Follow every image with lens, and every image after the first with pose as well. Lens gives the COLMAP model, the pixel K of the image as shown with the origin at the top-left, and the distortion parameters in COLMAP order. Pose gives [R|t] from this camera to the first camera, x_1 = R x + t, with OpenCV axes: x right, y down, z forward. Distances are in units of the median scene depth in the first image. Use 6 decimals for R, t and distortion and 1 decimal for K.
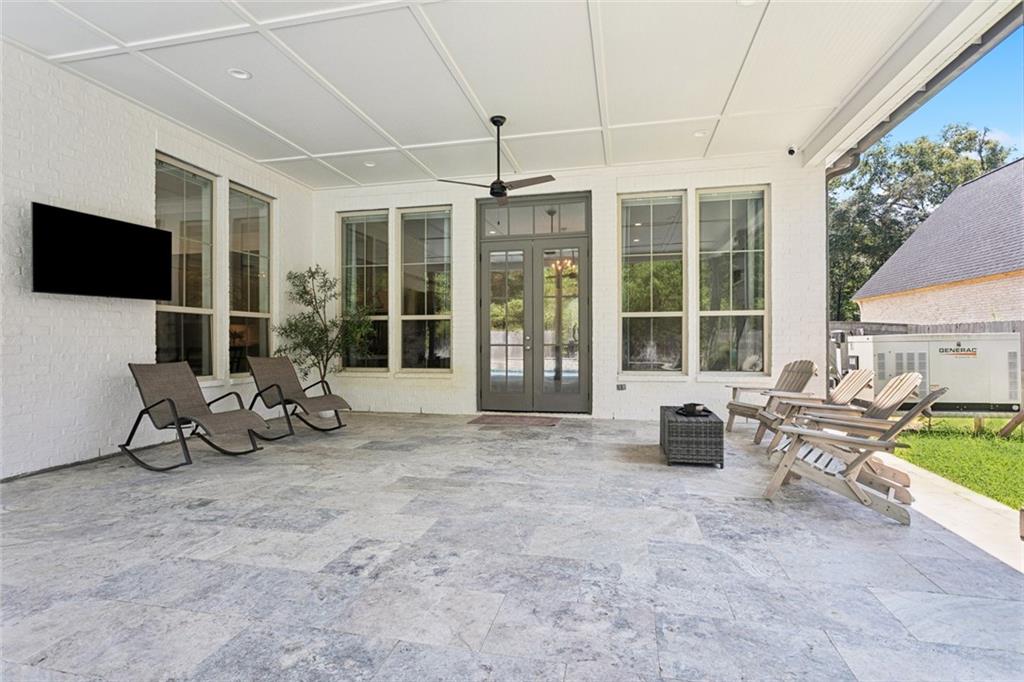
lens RADIAL K [[507.4, 0, 502.8], [0, 507.4, 339.1], [0, 0, 1]] dist [0.001439, -0.000062]
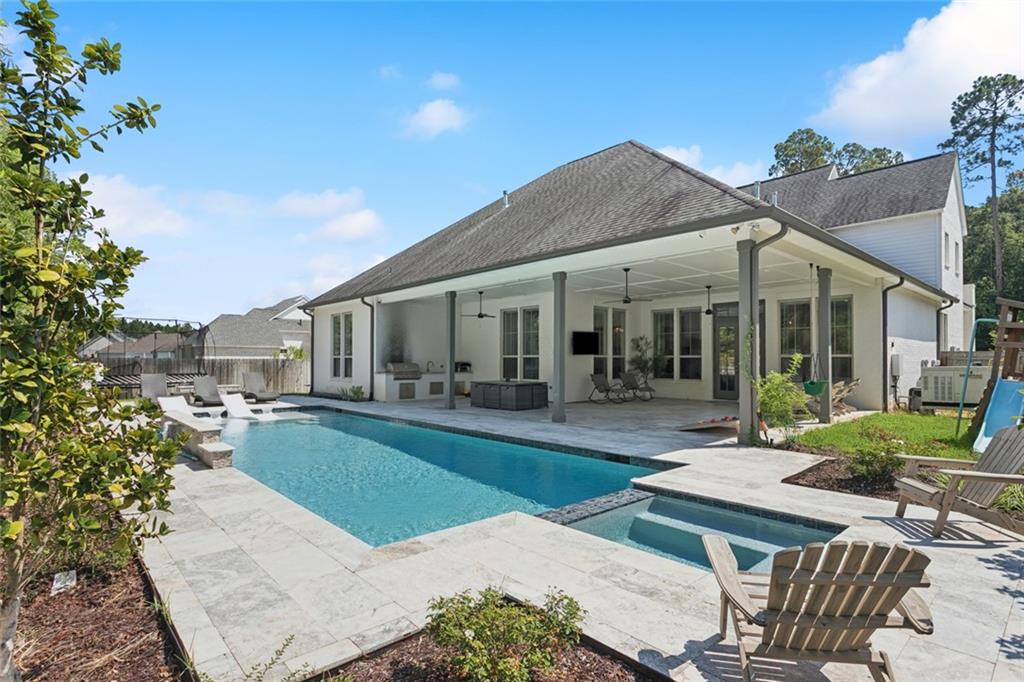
lens RADIAL K [[507.4, 0, 506.1], [0, 507.4, 347.0], [0, 0, 1]] dist [0.001439, -0.000062]
pose [[0.817485, -0.007606, -0.575899, 0.498810], [0.000869, 0.999928, -0.011972, -0.061988], [0.575949, 0.009286, 0.817433, -1.368960]]
